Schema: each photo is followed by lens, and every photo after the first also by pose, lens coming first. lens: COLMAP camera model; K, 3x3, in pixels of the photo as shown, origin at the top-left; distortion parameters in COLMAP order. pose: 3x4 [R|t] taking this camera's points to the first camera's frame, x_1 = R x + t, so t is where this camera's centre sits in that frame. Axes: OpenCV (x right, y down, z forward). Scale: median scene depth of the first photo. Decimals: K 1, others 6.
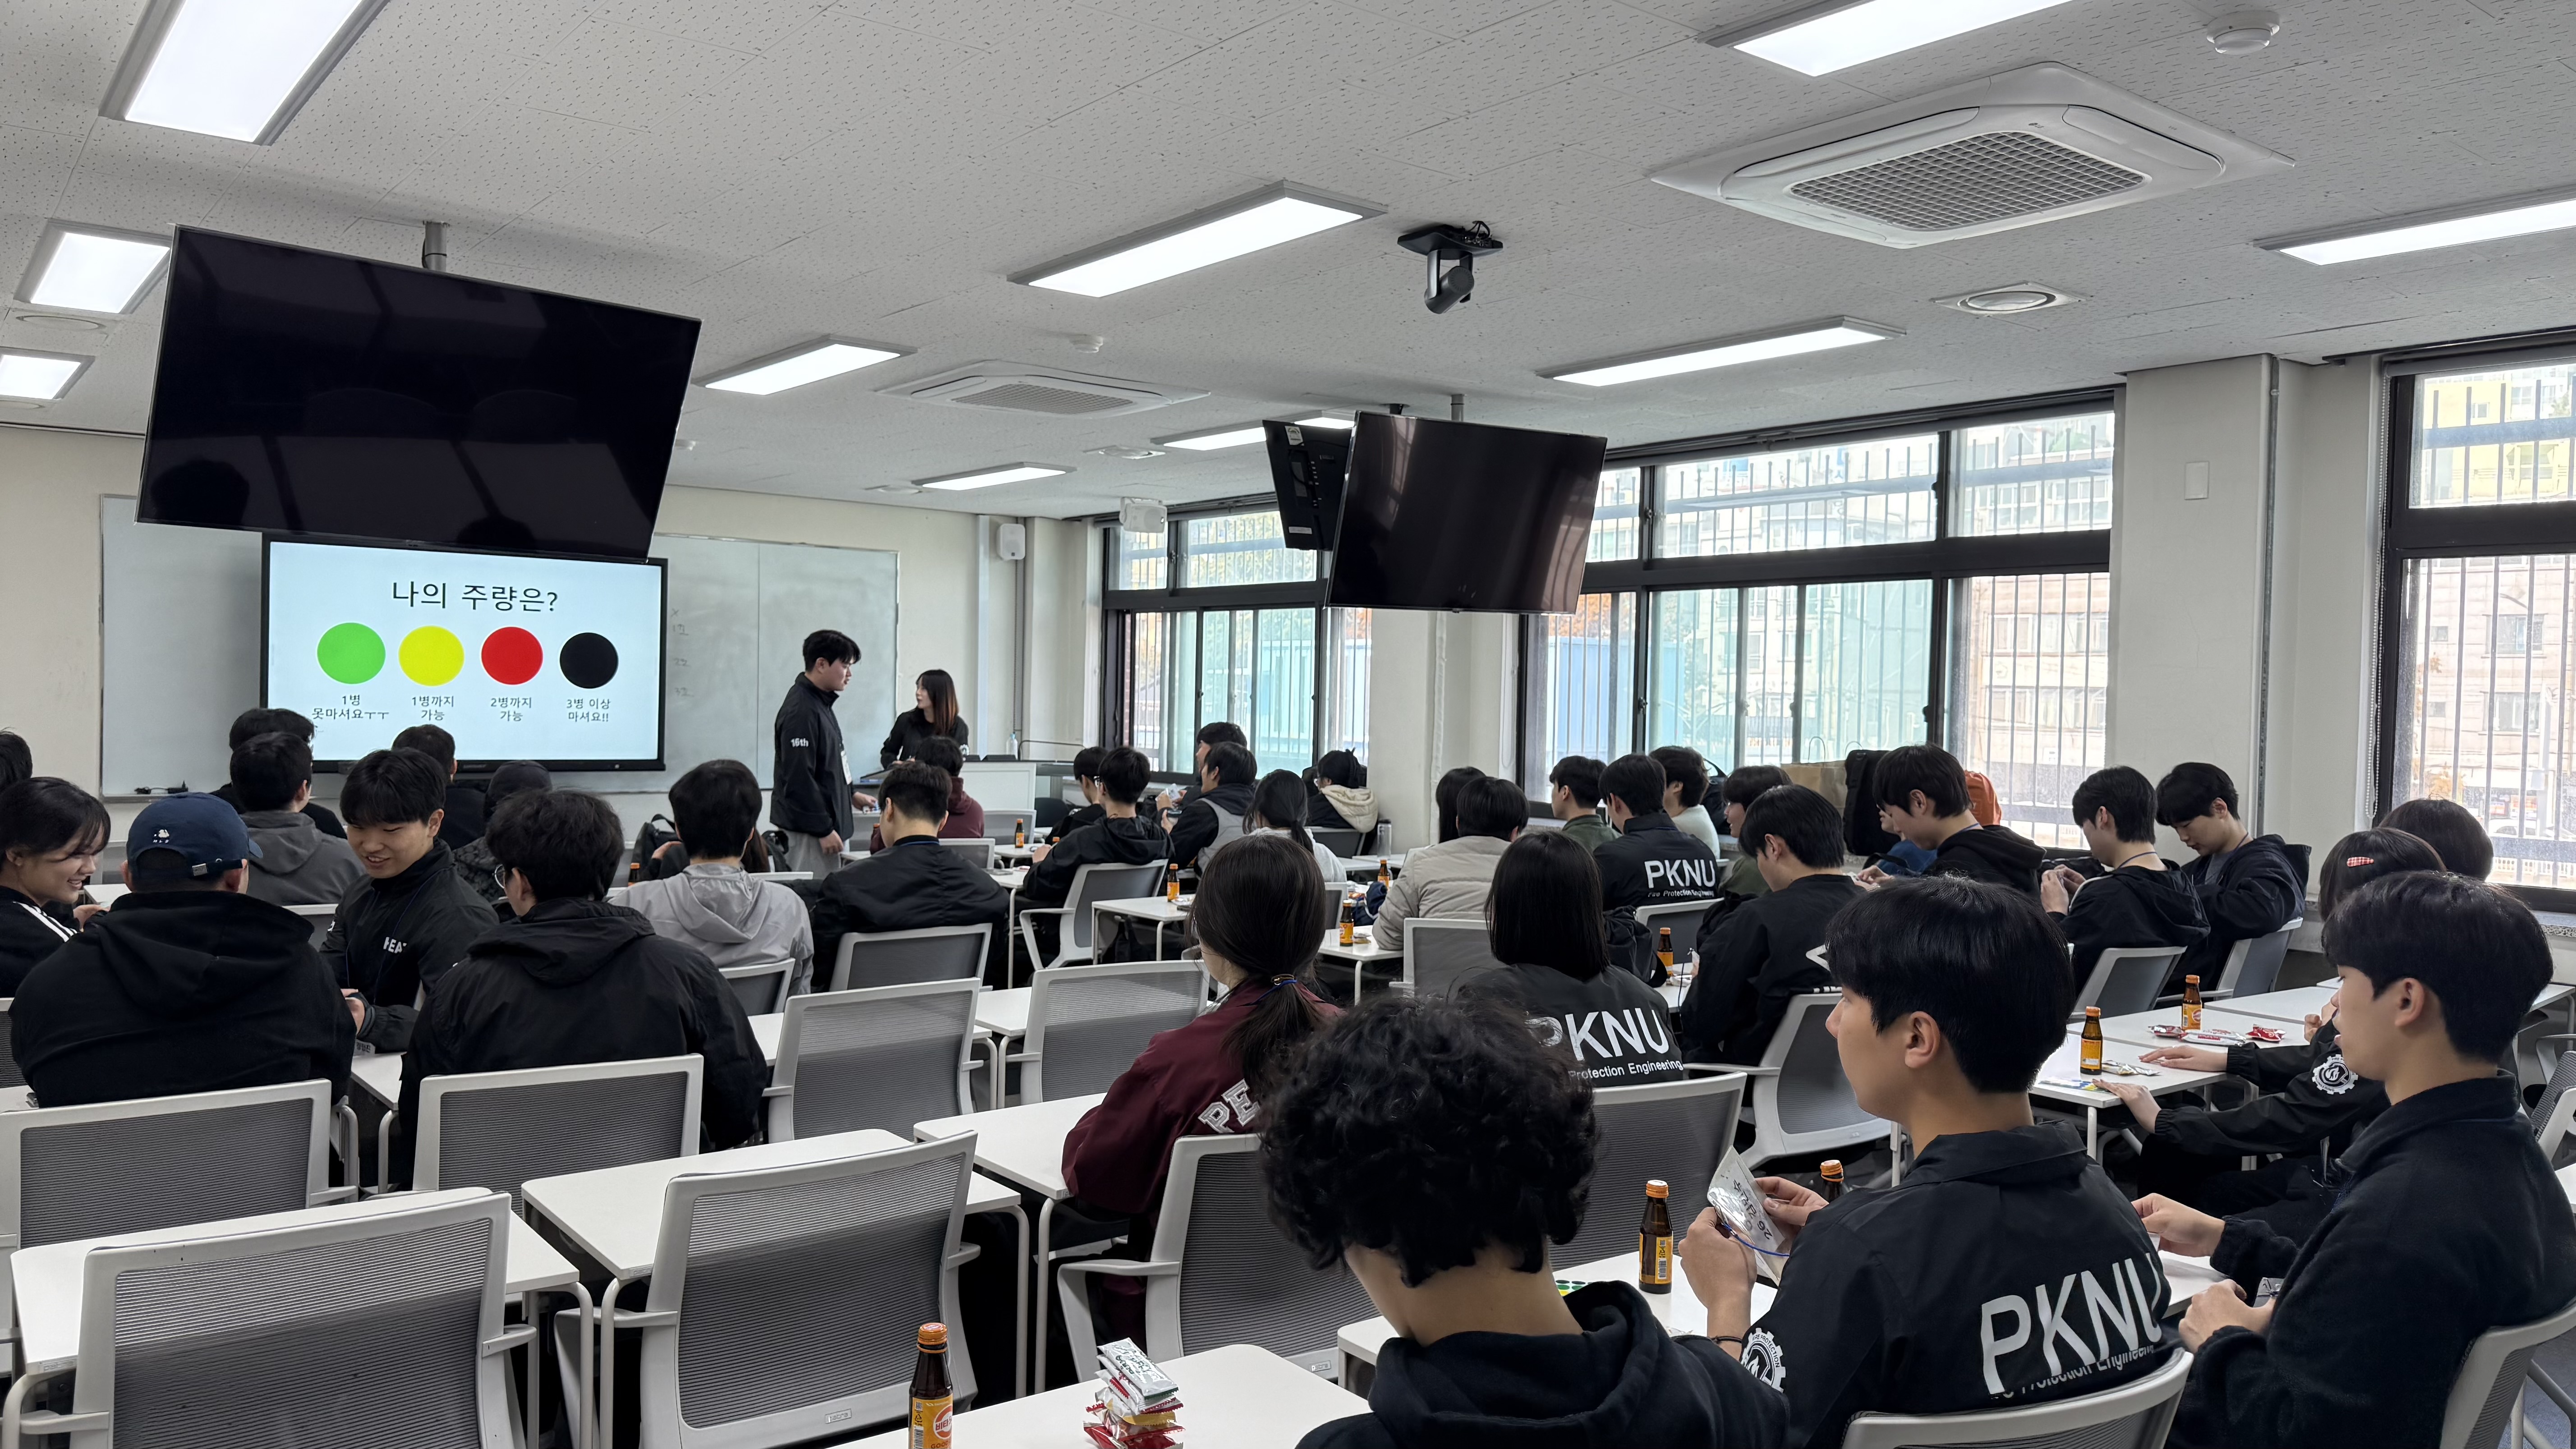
lens RADIAL K [[1793.2, 0, 1288.0], [0, 1793.2, 724.5], [0, 0, 1]] dist [0.056166, -0.001895]
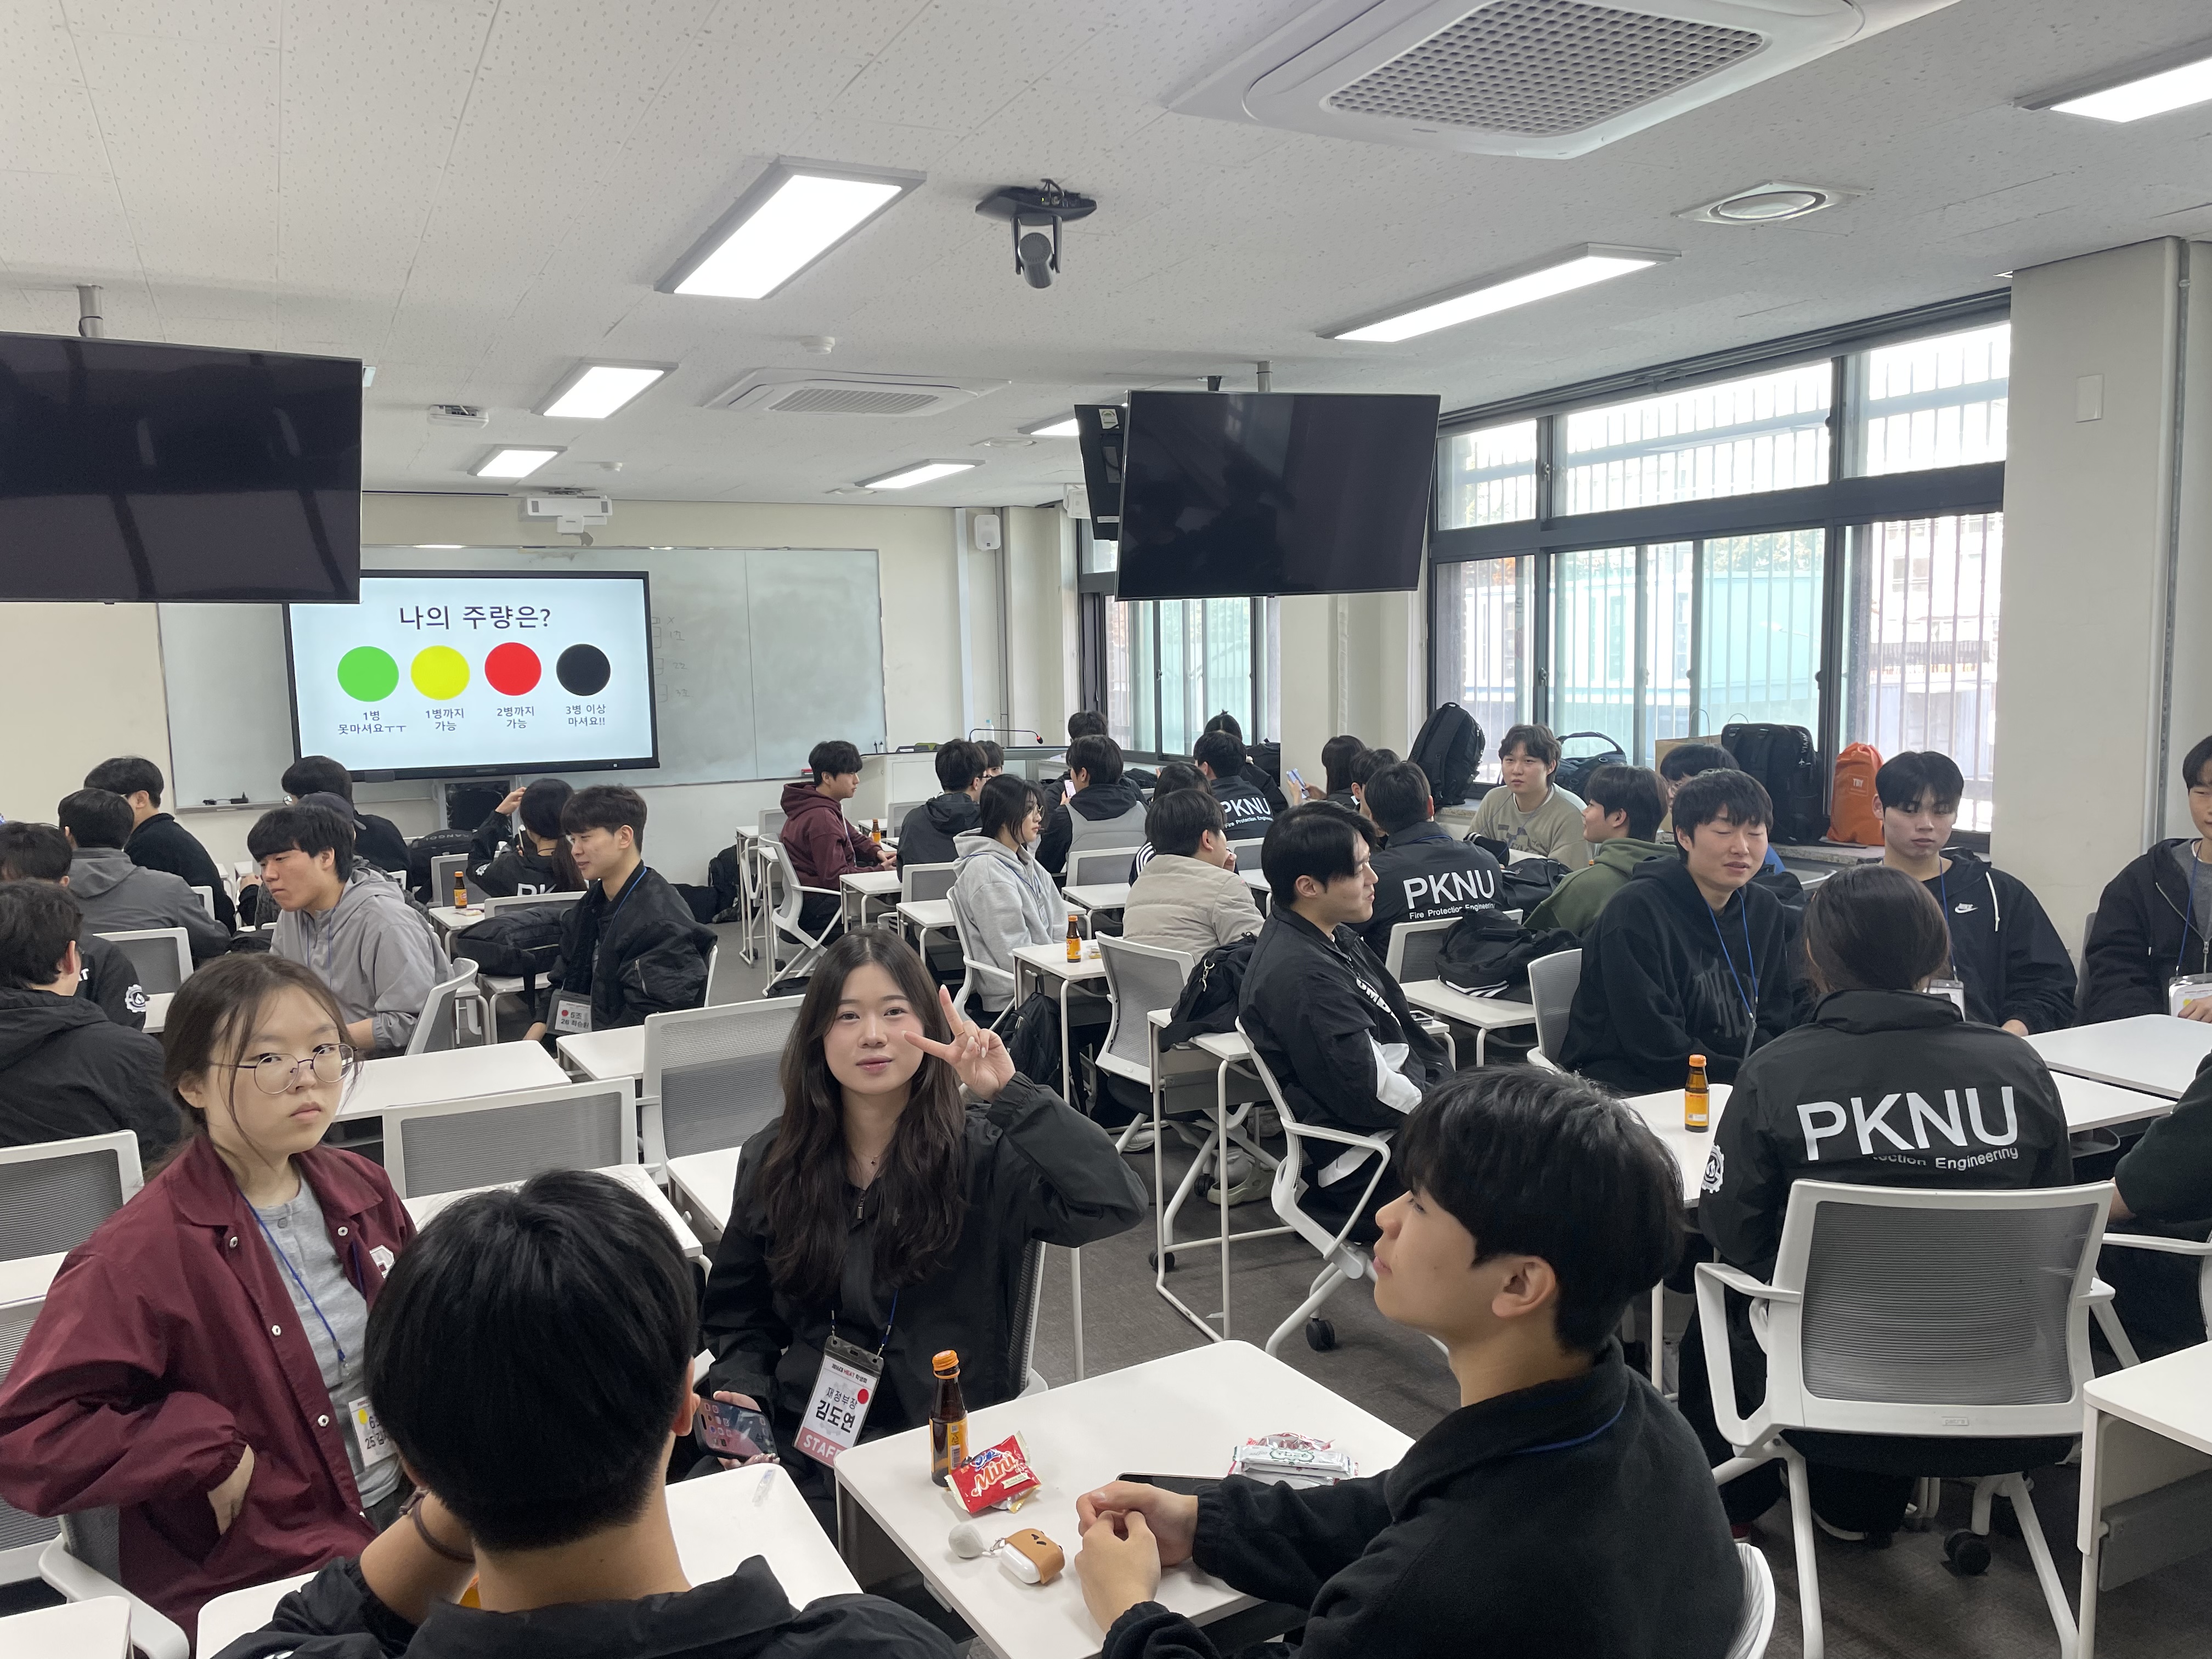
lens RADIAL K [[1651.0, 0, 1106.0], [0, 1651.0, 829.5], [0, 0, 1]] dist [0.081425, -0.083753]
pose [[0.974635, -0.020478, -0.222860, 0.189855], [0.041034, 0.995275, 0.088001, -0.019606], [0.220005, -0.094914, 0.970870, 0.109433]]
